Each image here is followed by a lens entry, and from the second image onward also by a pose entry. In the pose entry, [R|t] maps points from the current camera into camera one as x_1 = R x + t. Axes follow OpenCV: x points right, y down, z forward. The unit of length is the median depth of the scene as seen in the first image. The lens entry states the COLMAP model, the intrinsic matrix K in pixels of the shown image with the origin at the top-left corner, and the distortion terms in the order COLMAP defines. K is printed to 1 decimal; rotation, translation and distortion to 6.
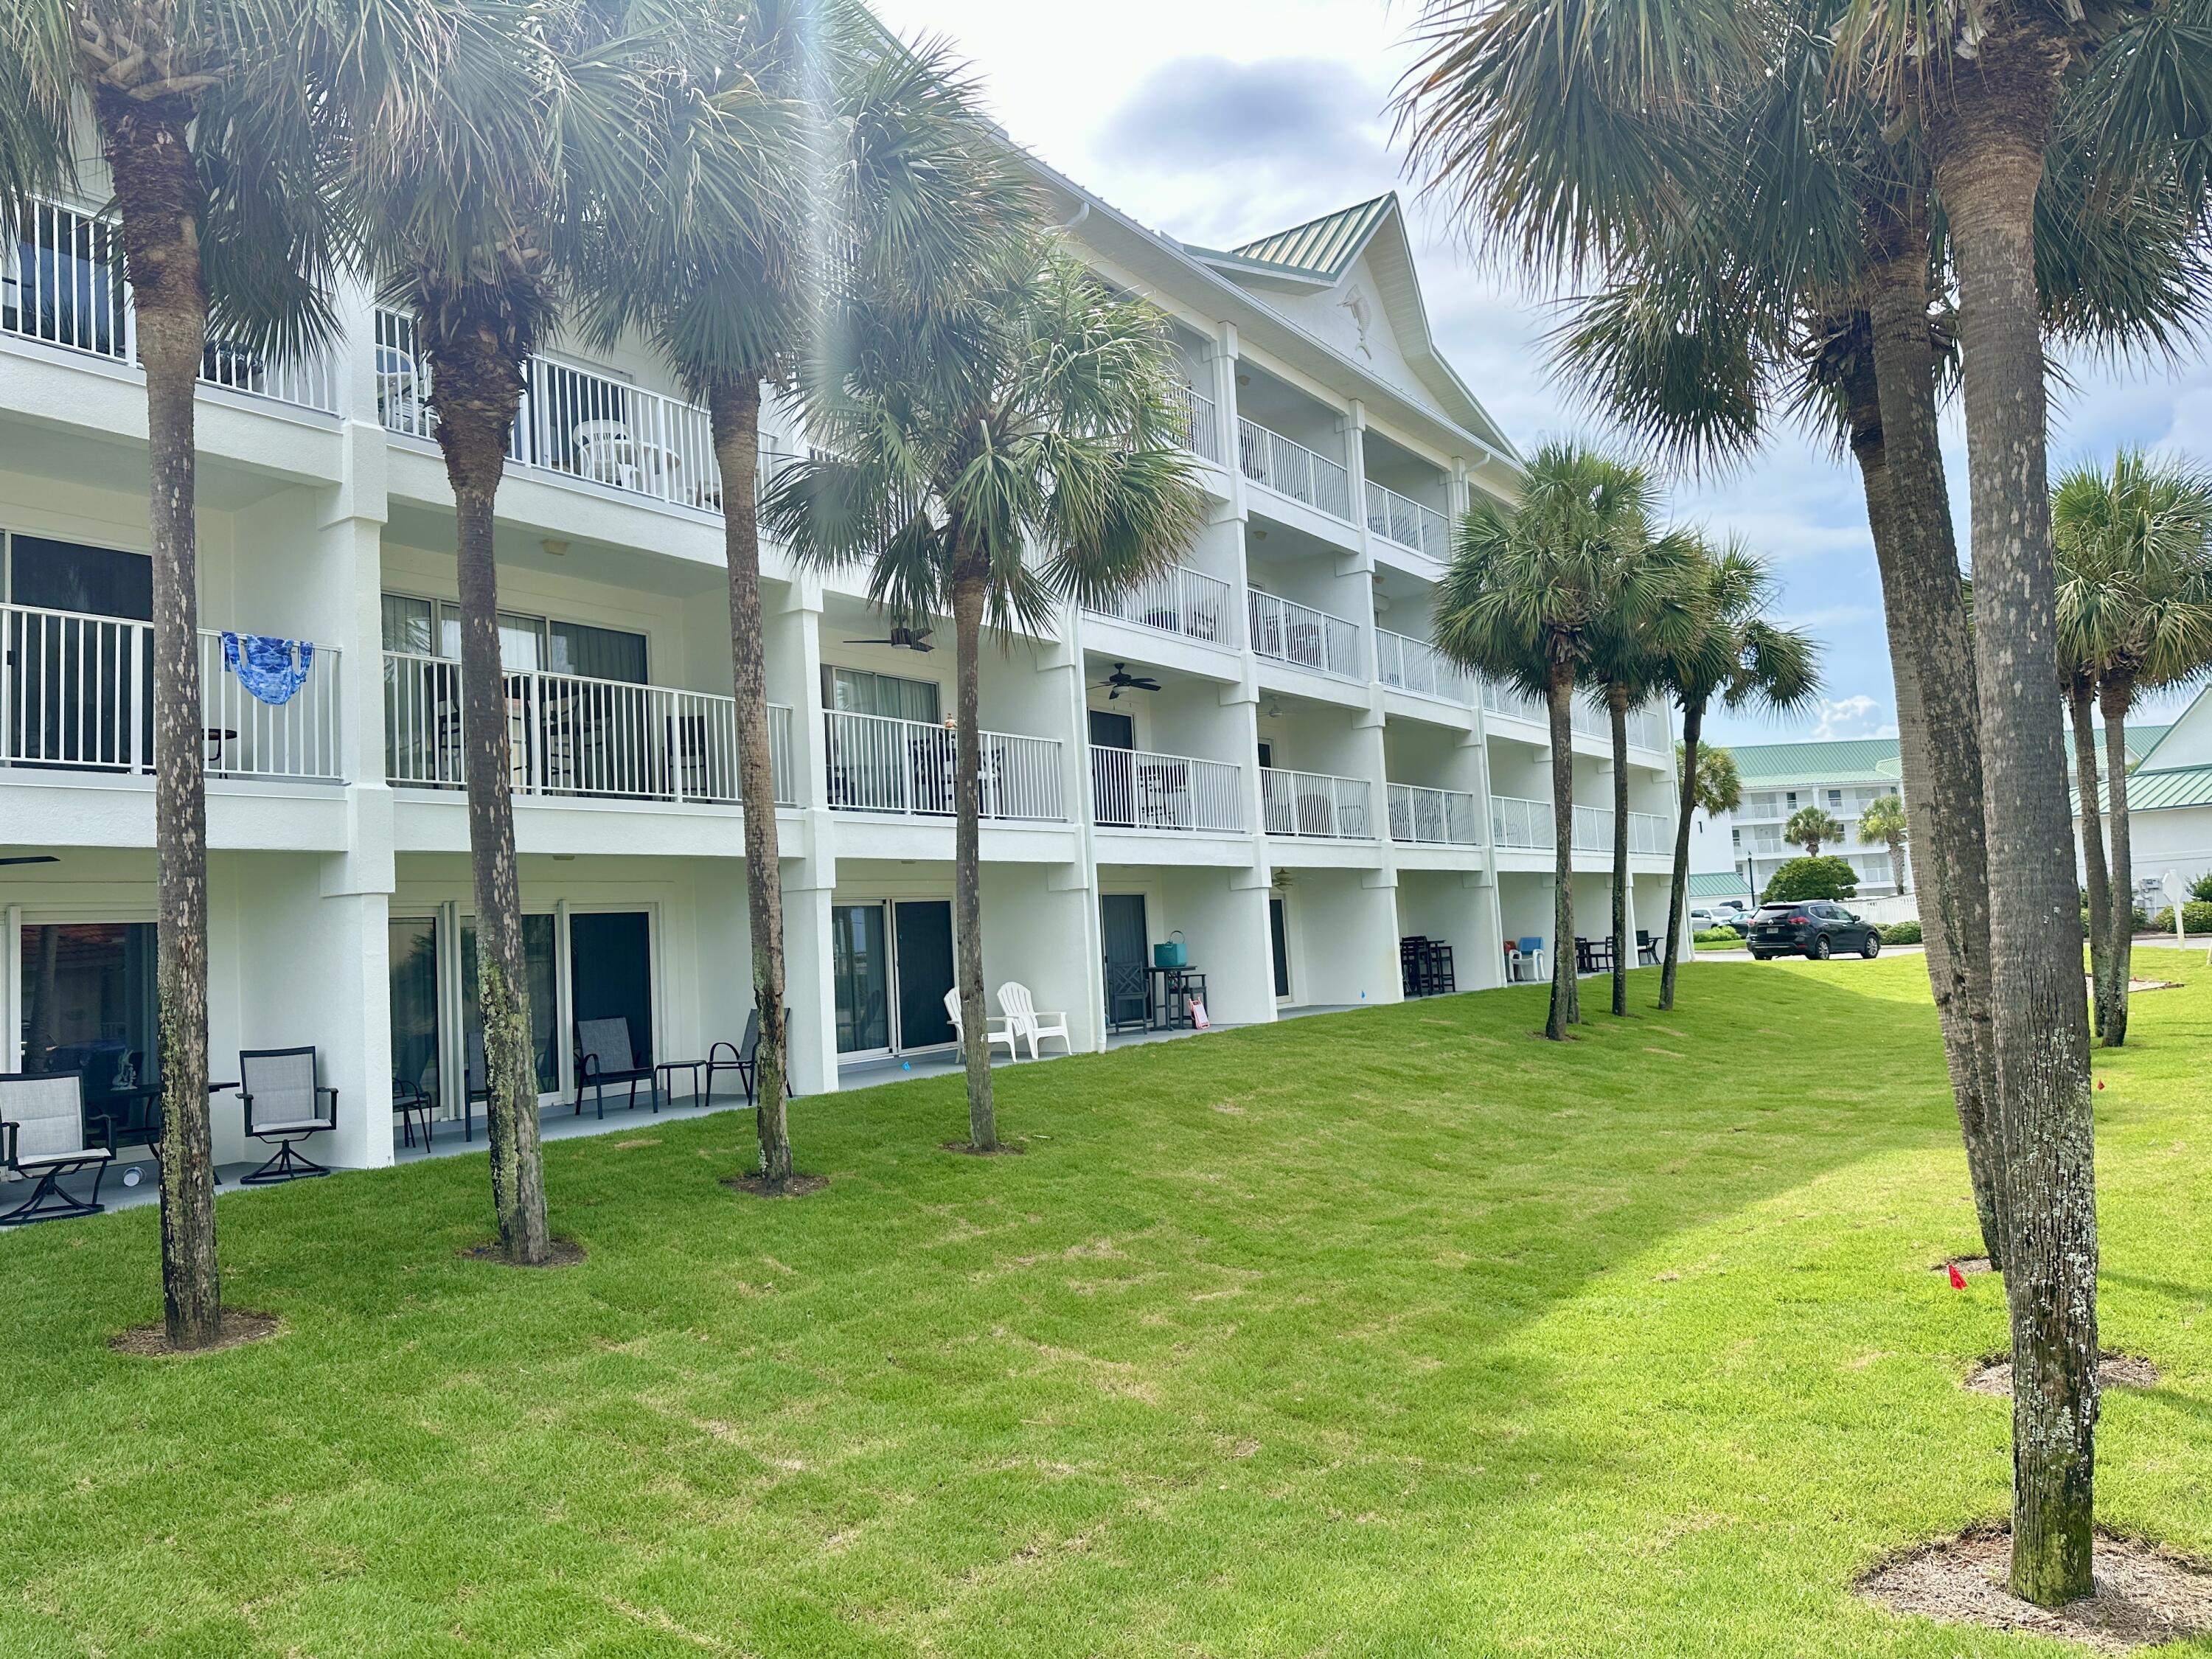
lens RADIAL K [[1583.4, 0, 1106.9], [0, 1583.4, 843.3], [0, 0, 1]] dist [0.065790, -0.060794]
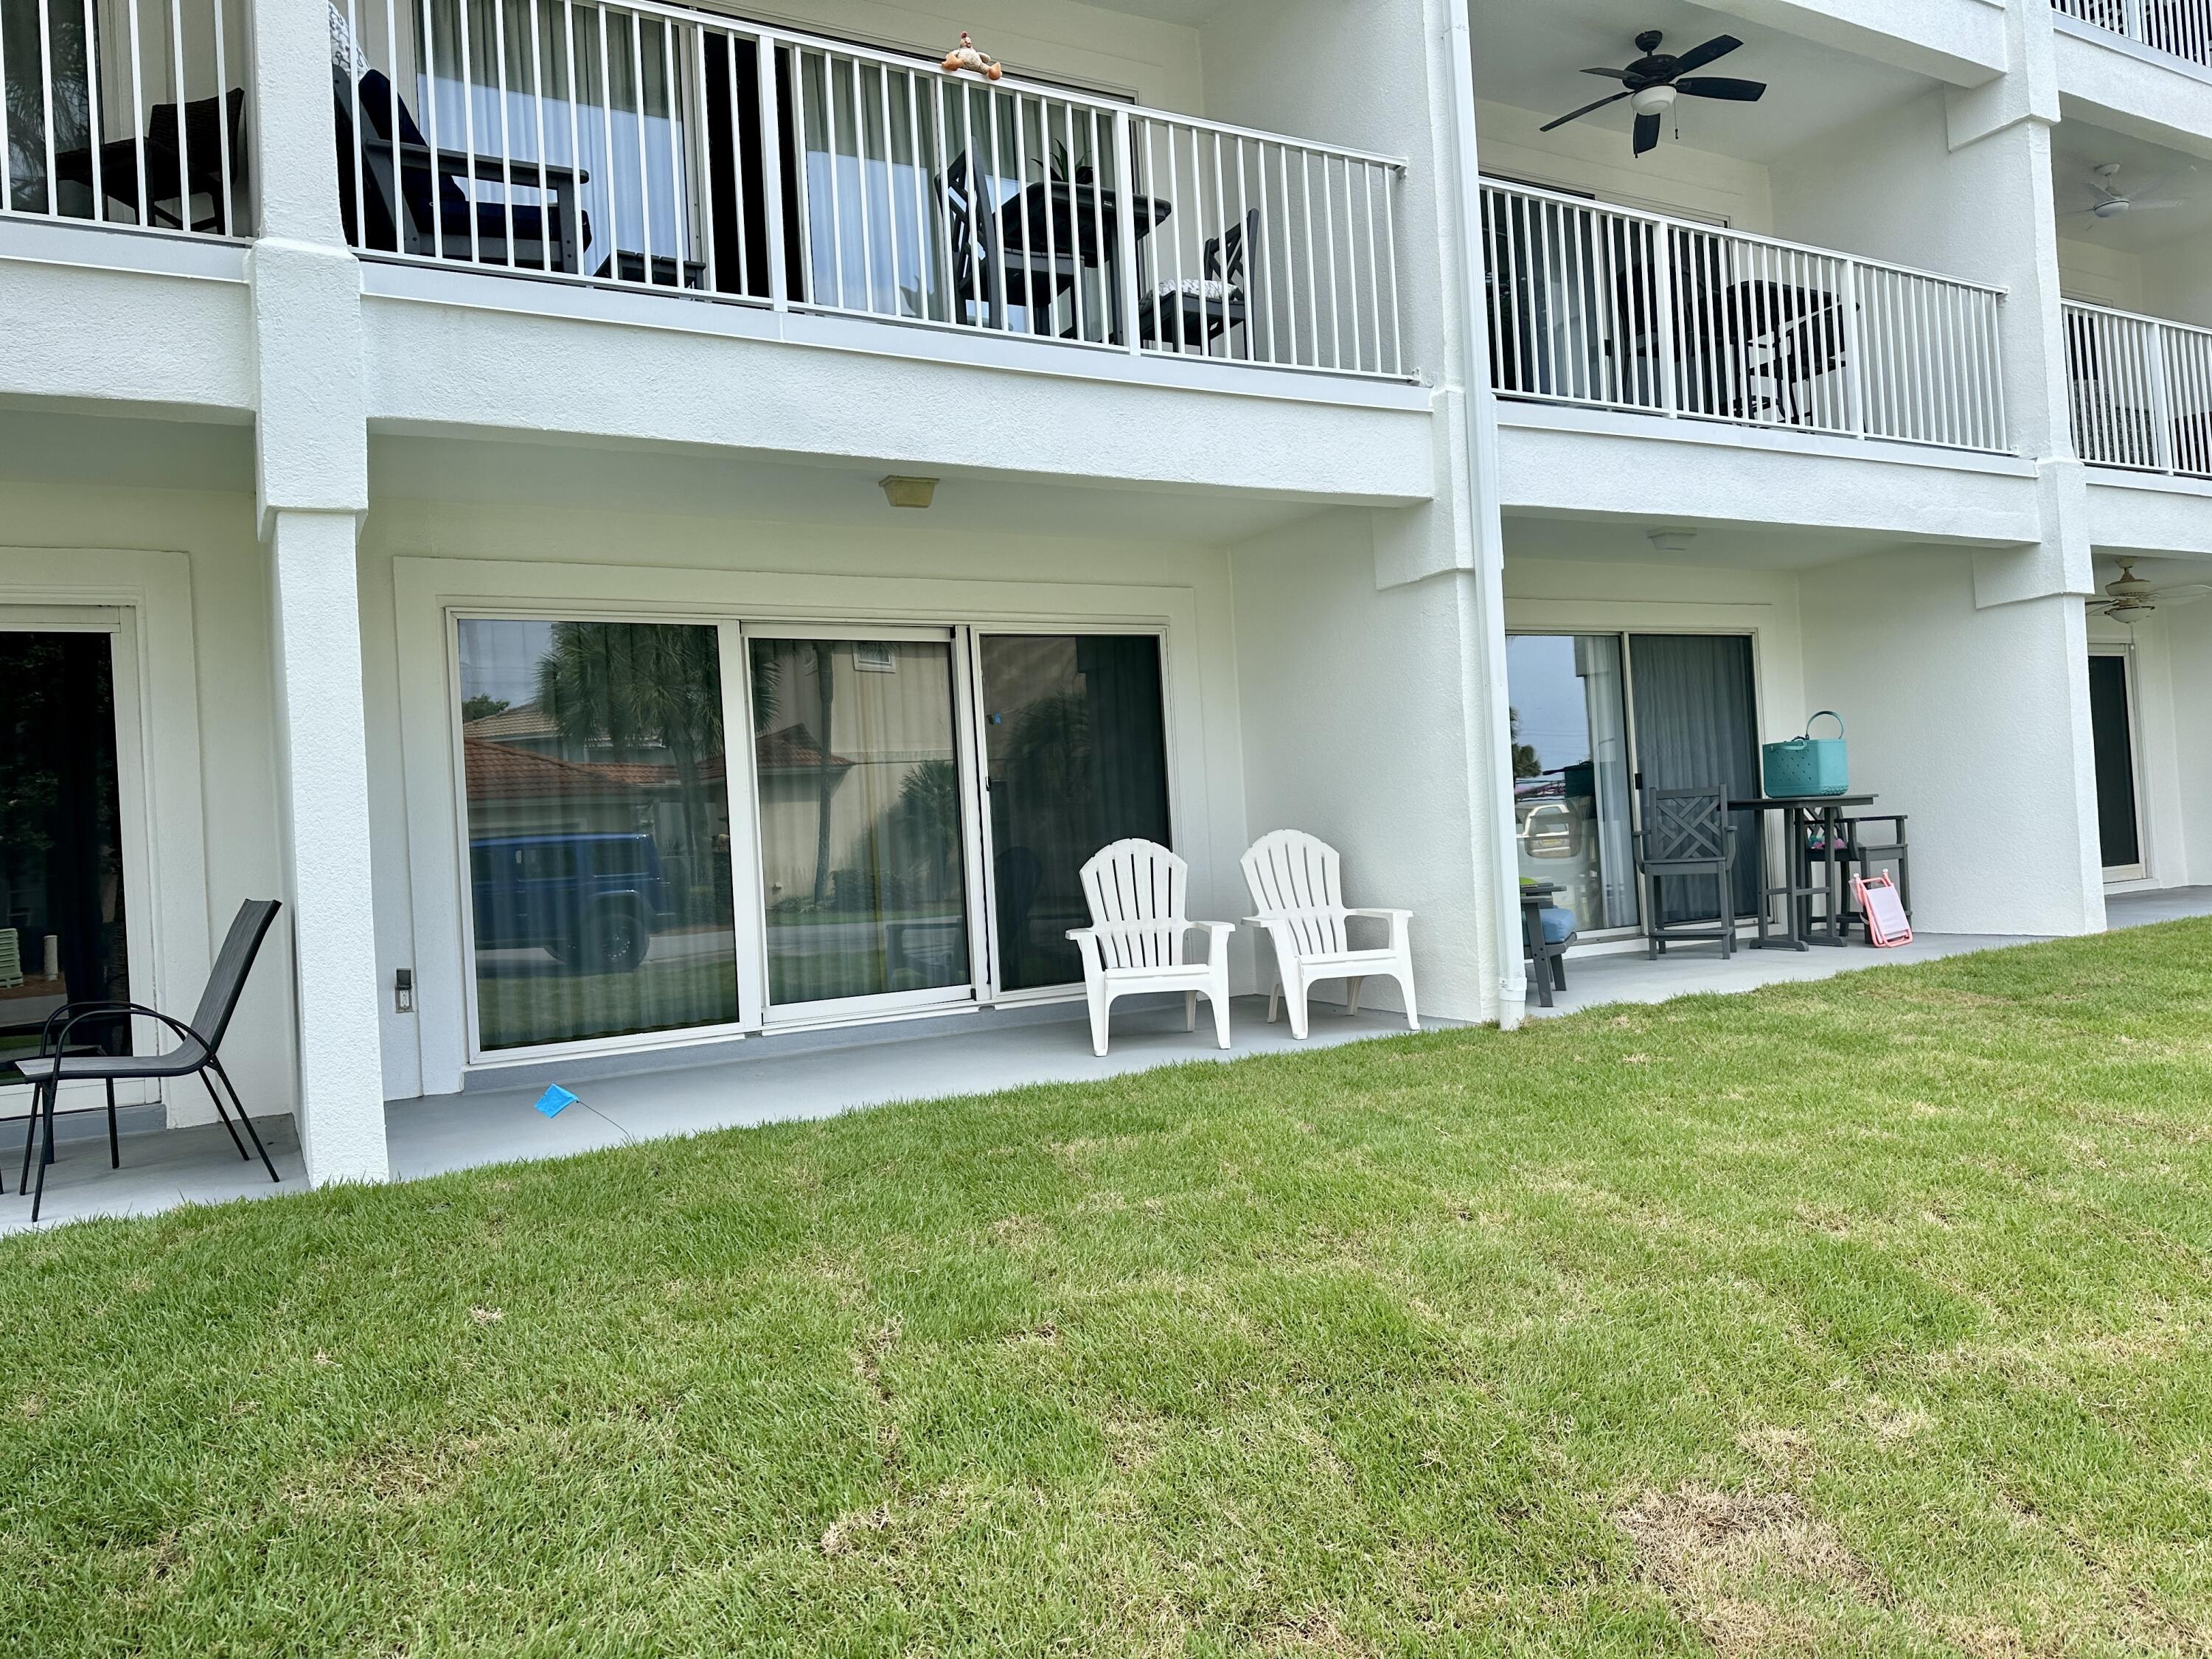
lens RADIAL K [[1583.4, 0, 1114.3], [0, 1583.4, 833.4], [0, 0, 1]] dist [0.065790, -0.060794]
pose [[0.901157, 0.002693, -0.433484, 0.059244], [0.034860, 0.996292, 0.078658, 0.047792], [0.432089, -0.085994, 0.897722, 0.539414]]
